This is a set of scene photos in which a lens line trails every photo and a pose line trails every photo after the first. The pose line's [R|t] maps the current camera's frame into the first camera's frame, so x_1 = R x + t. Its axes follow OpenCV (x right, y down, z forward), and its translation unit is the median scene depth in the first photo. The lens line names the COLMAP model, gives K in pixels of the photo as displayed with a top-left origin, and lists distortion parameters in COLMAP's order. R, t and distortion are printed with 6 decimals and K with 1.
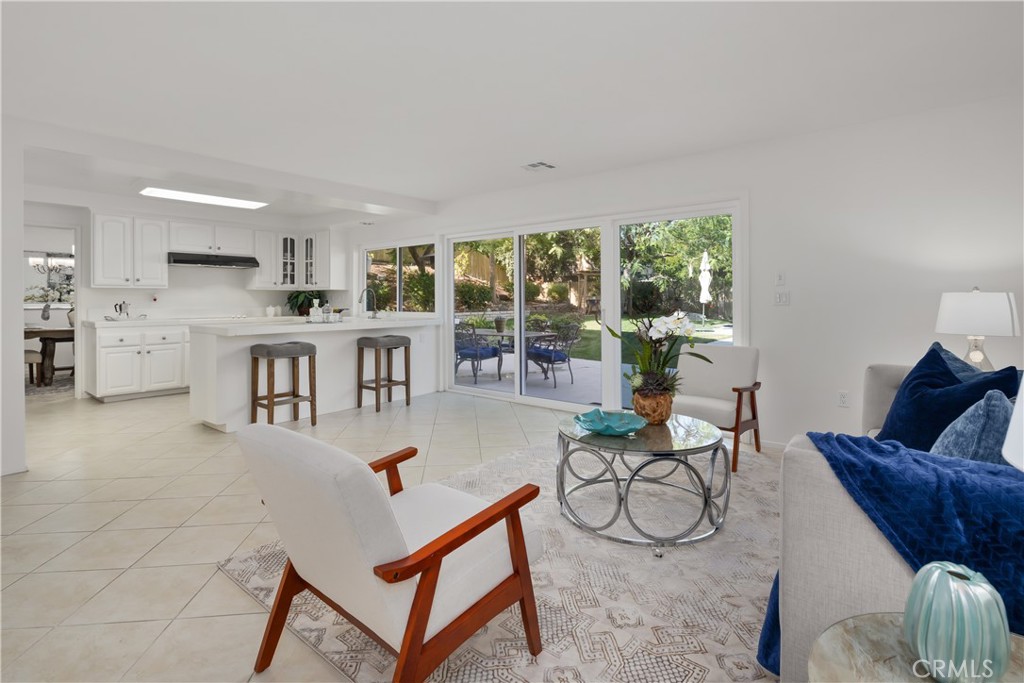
lens RADIAL K [[500.9, 0, 515.5], [0, 500.9, 302.4], [0, 0, 1]] dist [0.001577, 0.000031]
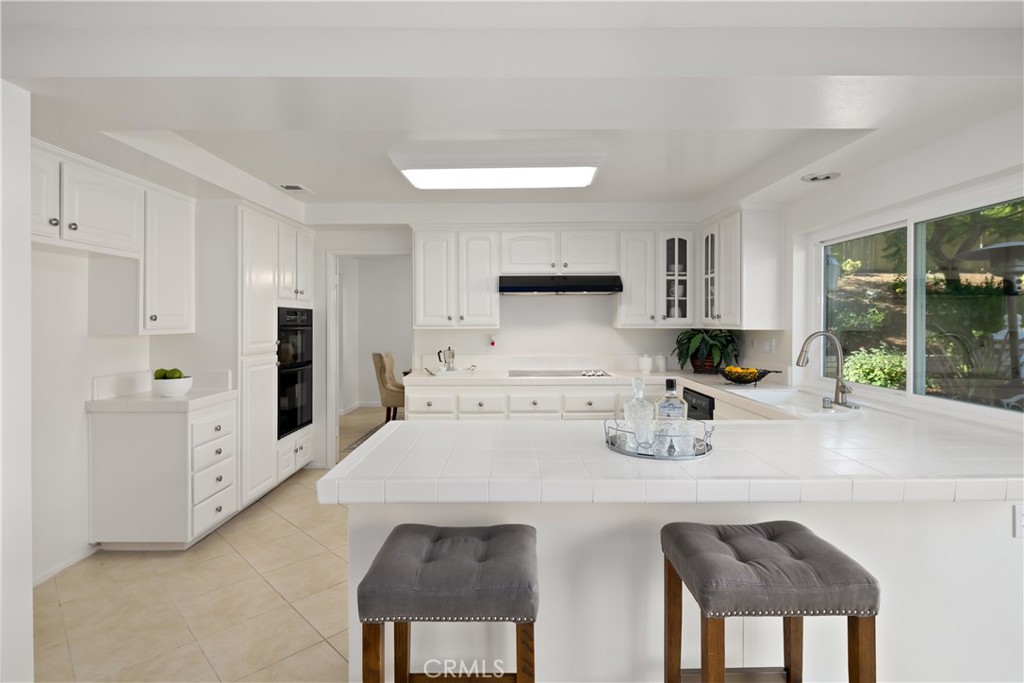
lens RADIAL K [[501.0, 0, 515.7], [0, 501.0, 323.3], [0, 0, 1]] dist [0.001586, 0.000200]
pose [[0.631945, 0.006253, -0.774988, -0.123827], [-0.002500, 0.999979, 0.006030, -0.034438], [0.775009, -0.001873, 0.631947, 0.505679]]
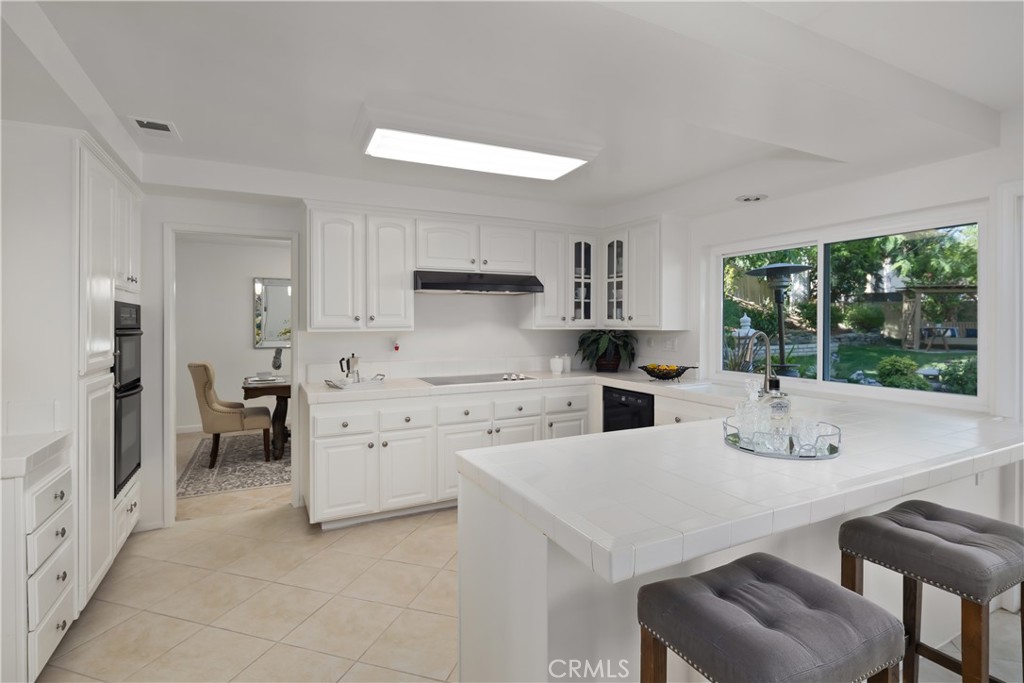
lens RADIAL K [[498.3, 0, 513.5], [0, 498.3, 325.9], [0, 0, 1]] dist [0.001045, -0.000398]
pose [[0.915031, 0.006002, -0.403338, -0.297134], [-0.003566, 0.999971, 0.006789, -0.033413], [0.403367, -0.004774, 0.915026, 0.434583]]
